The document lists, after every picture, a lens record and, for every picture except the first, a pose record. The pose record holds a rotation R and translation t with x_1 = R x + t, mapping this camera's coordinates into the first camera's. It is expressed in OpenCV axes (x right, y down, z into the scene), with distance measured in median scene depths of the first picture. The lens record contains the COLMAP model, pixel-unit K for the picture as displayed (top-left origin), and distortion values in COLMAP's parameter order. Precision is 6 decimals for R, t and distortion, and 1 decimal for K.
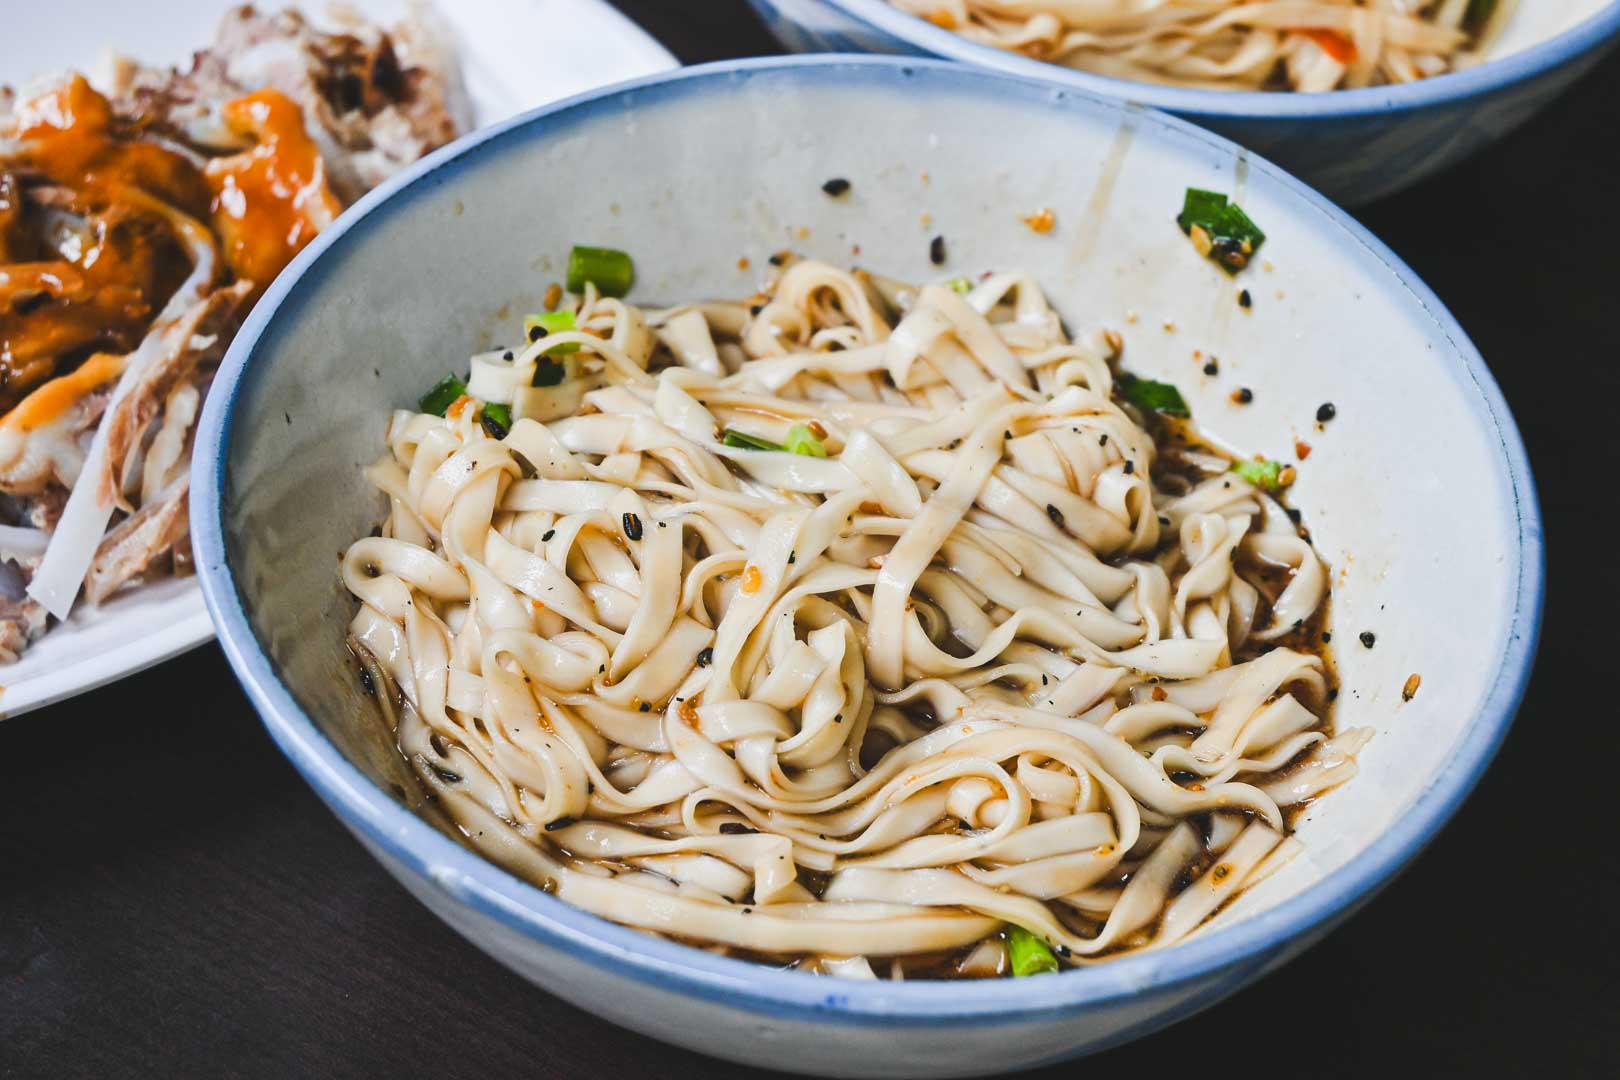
lens RADIAL K [[3607.1, 0, 811.6], [0, 3607.1, 542.0], [0, 0, 1]] dist [0.192845, 0.000000]
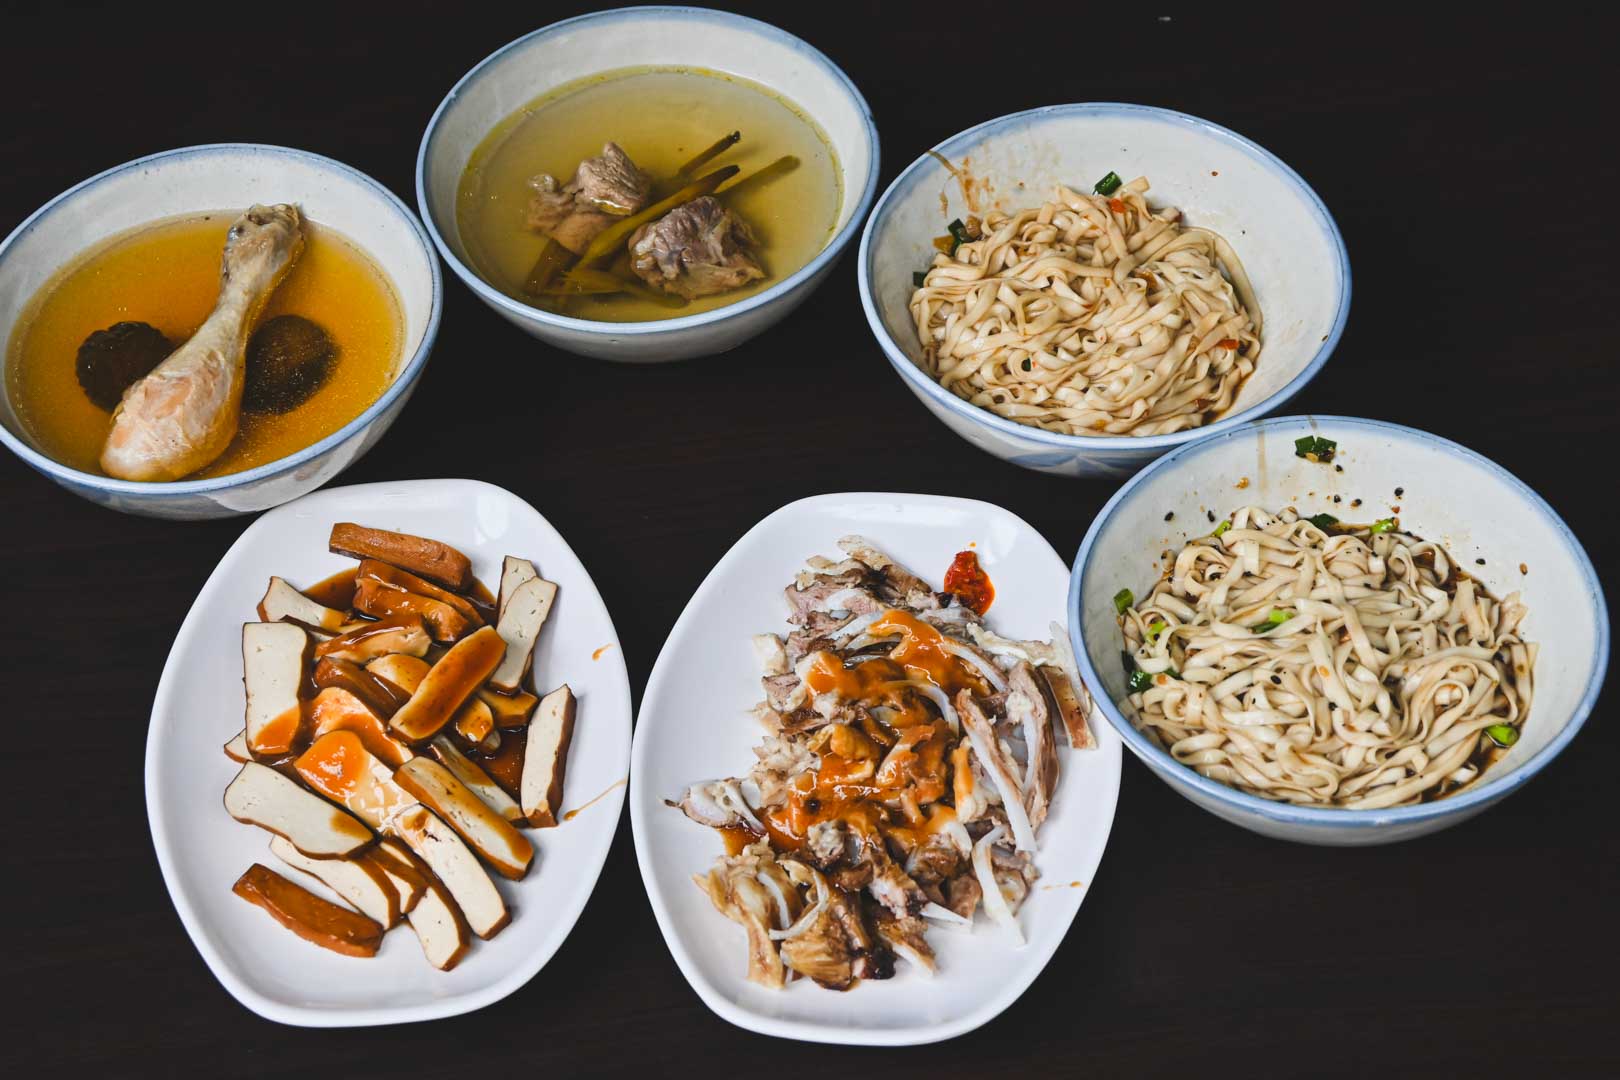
lens RADIAL K [[3607.1, 0, 808.6], [0, 3607.1, 540.2], [0, 0, 1]] dist [0.192845, 0.000000]
pose [[0.766180, -0.528624, 0.365411, -1.069183], [0.500670, 0.847503, 0.176259, -0.634762], [-0.402862, 0.047904, 0.914006, -1.076693]]
